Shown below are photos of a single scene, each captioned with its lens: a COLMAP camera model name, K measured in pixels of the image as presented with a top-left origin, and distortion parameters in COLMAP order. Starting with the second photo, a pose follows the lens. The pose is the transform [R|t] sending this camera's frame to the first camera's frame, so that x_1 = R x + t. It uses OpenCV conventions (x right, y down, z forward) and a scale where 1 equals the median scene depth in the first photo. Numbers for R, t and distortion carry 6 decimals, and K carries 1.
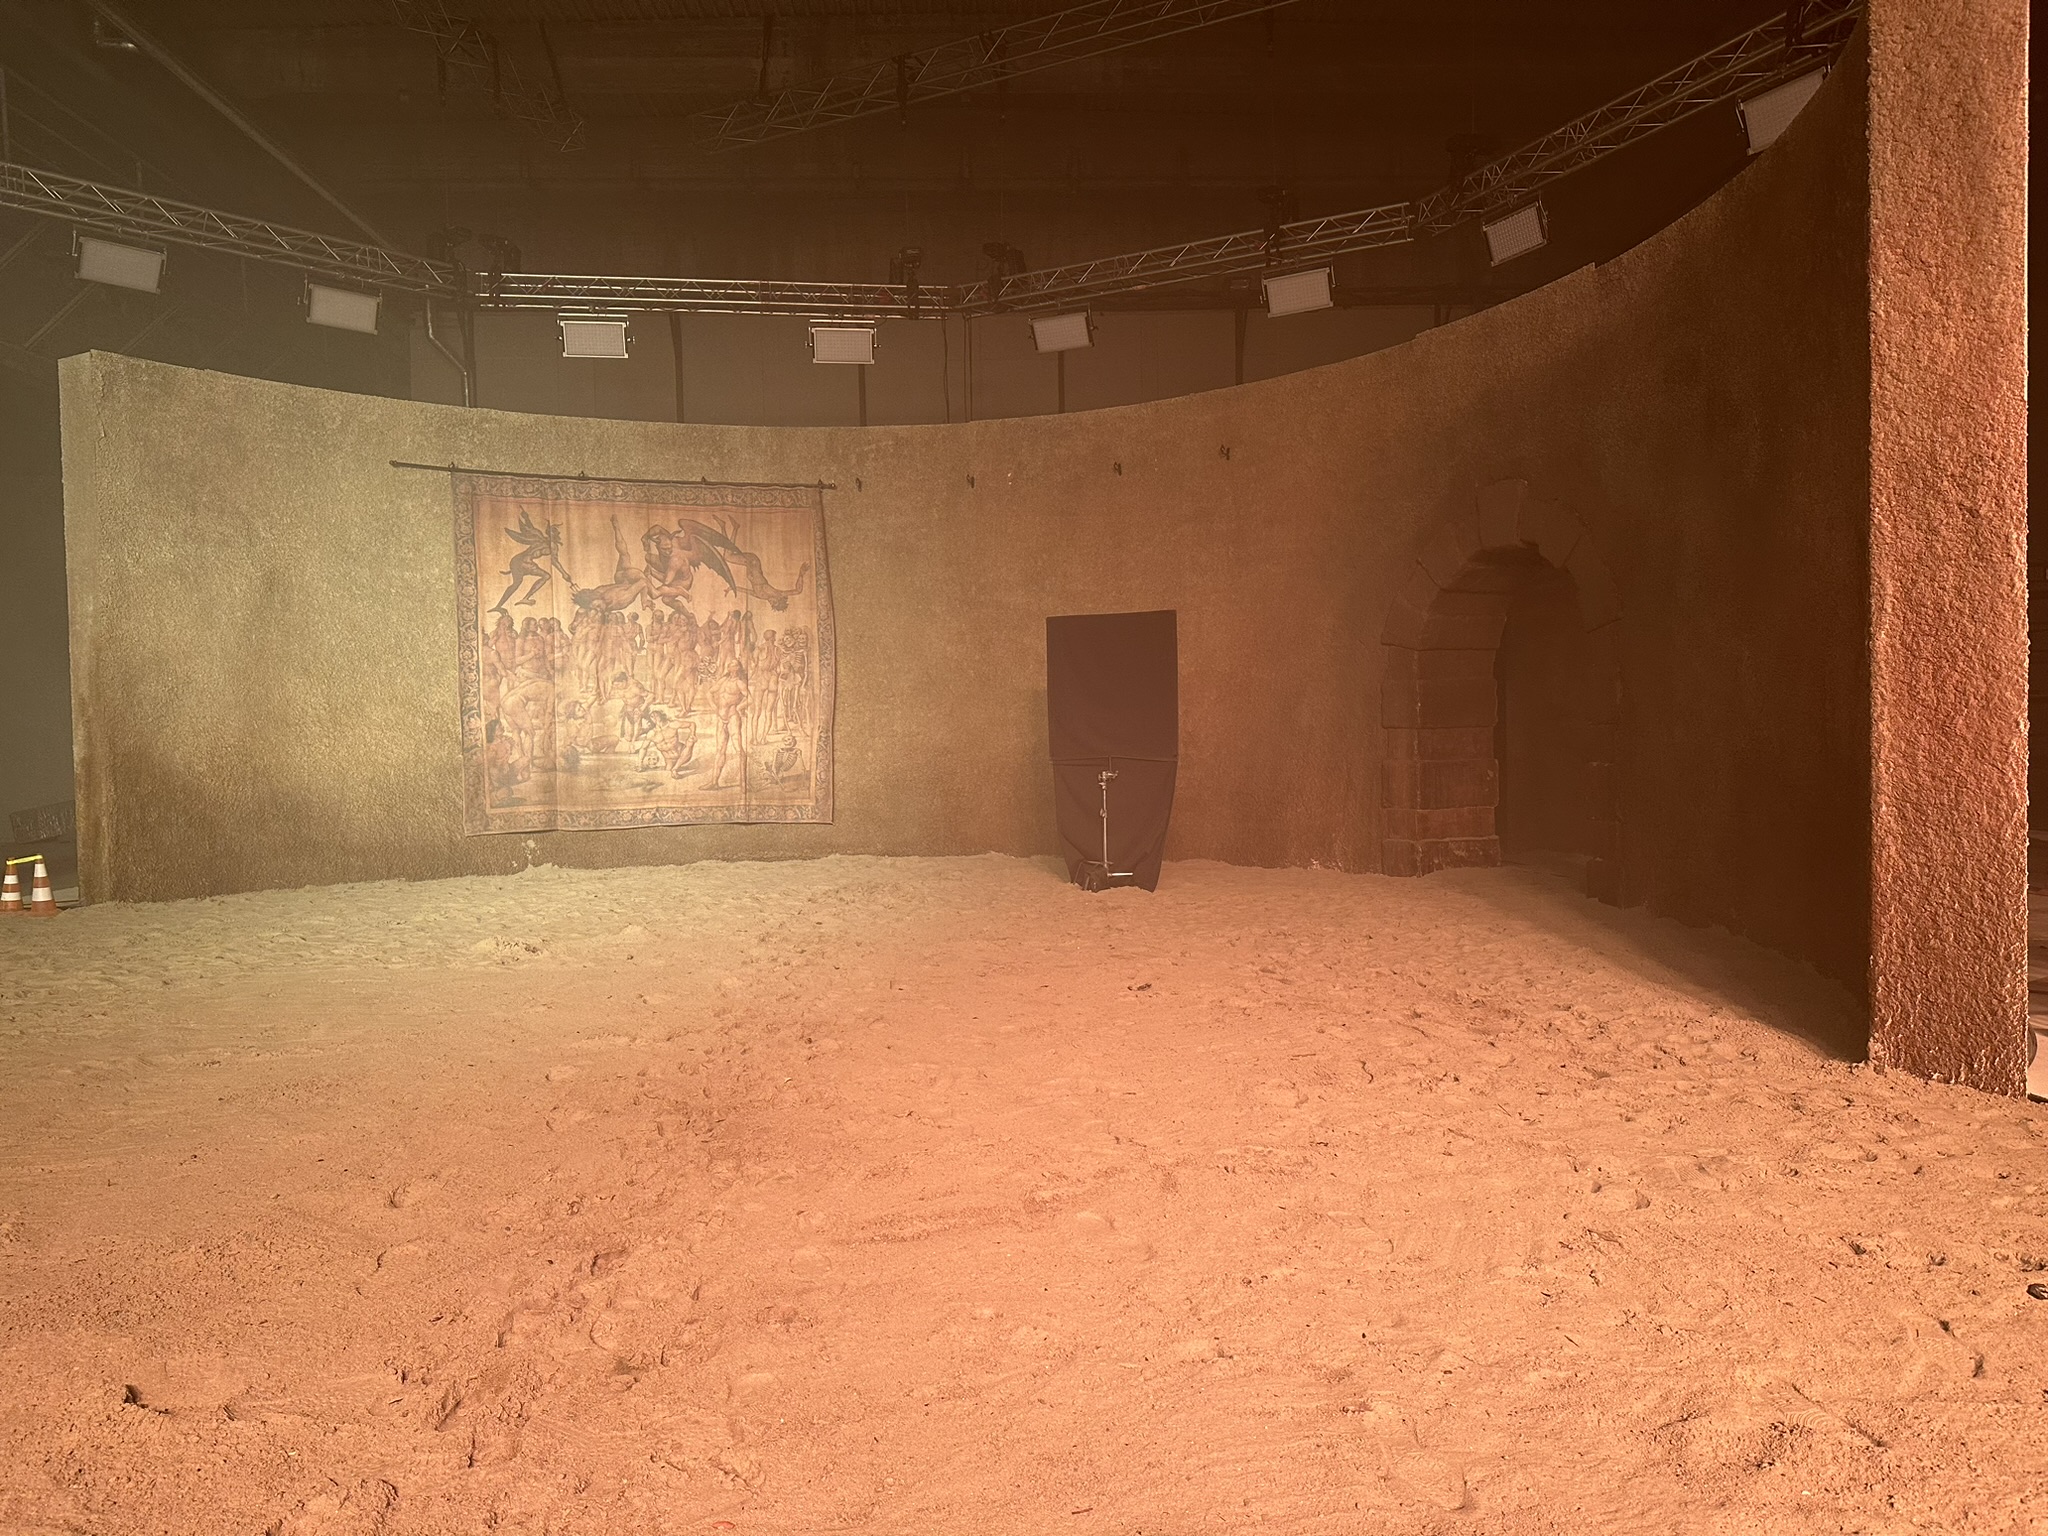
lens RADIAL K [[1434.4, 0, 1049.6], [0, 1434.4, 787.1], [0, 0, 1]] dist [0.070466, -0.088808]
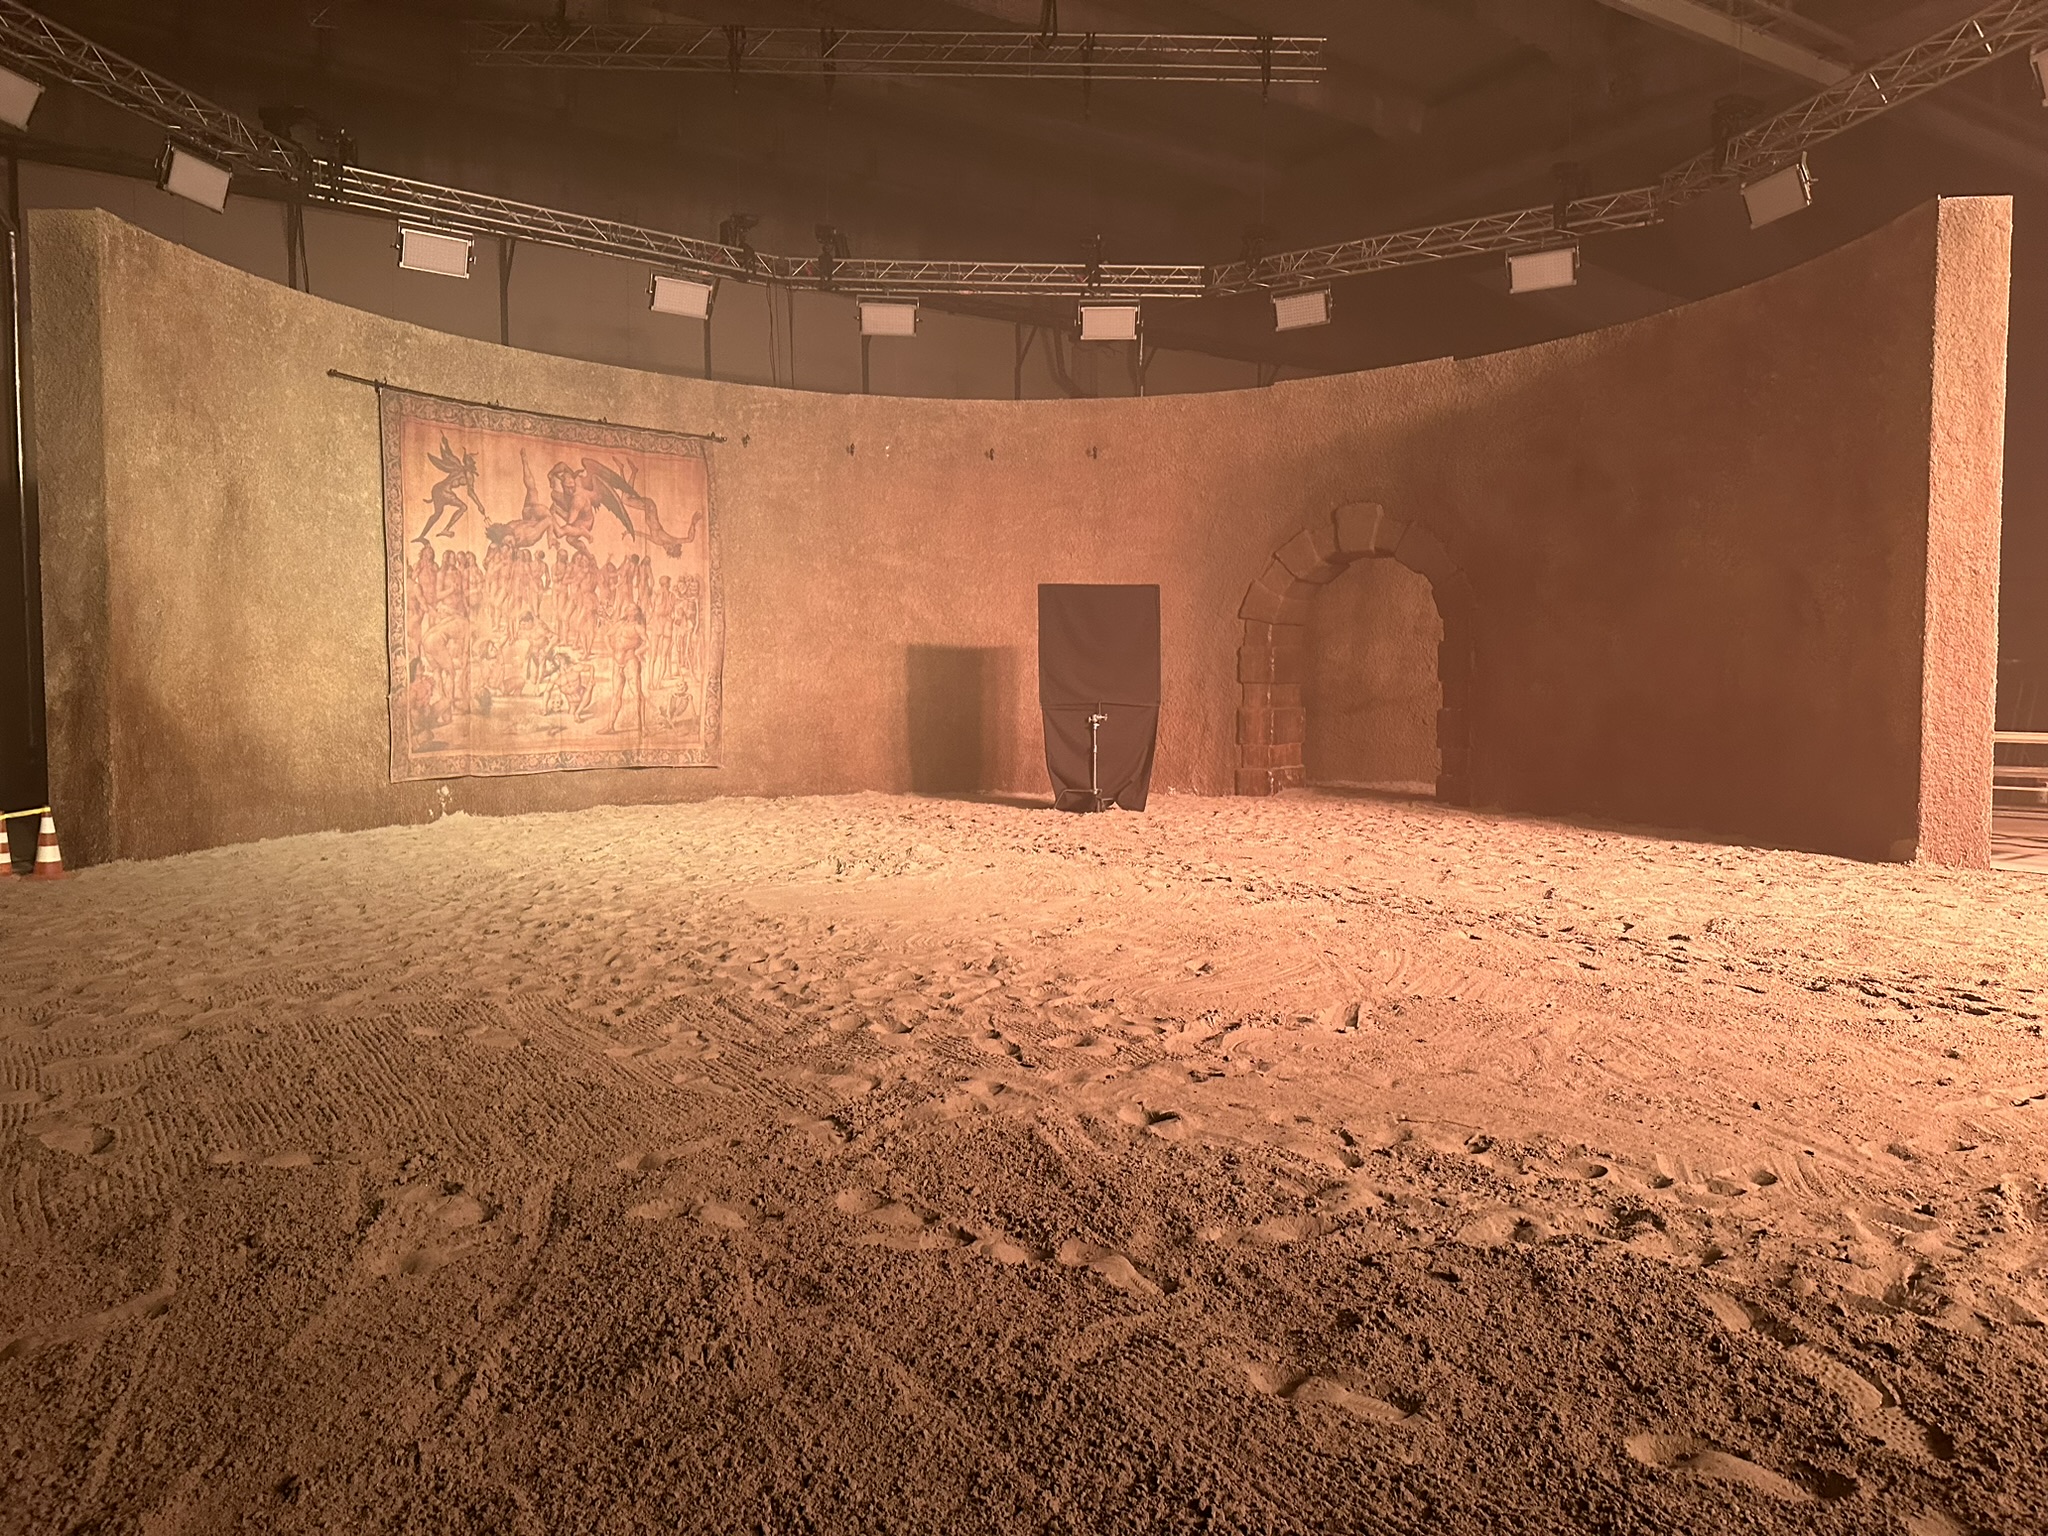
lens RADIAL K [[1434.4, 0, 1048.8], [0, 1434.4, 758.1], [0, 0, 1]] dist [0.070466, -0.088808]
pose [[0.855645, -0.010453, 0.517458, -0.501487], [0.006854, 0.999937, 0.008866, 0.012000], [-0.517518, -0.004040, 0.855663, -0.008589]]
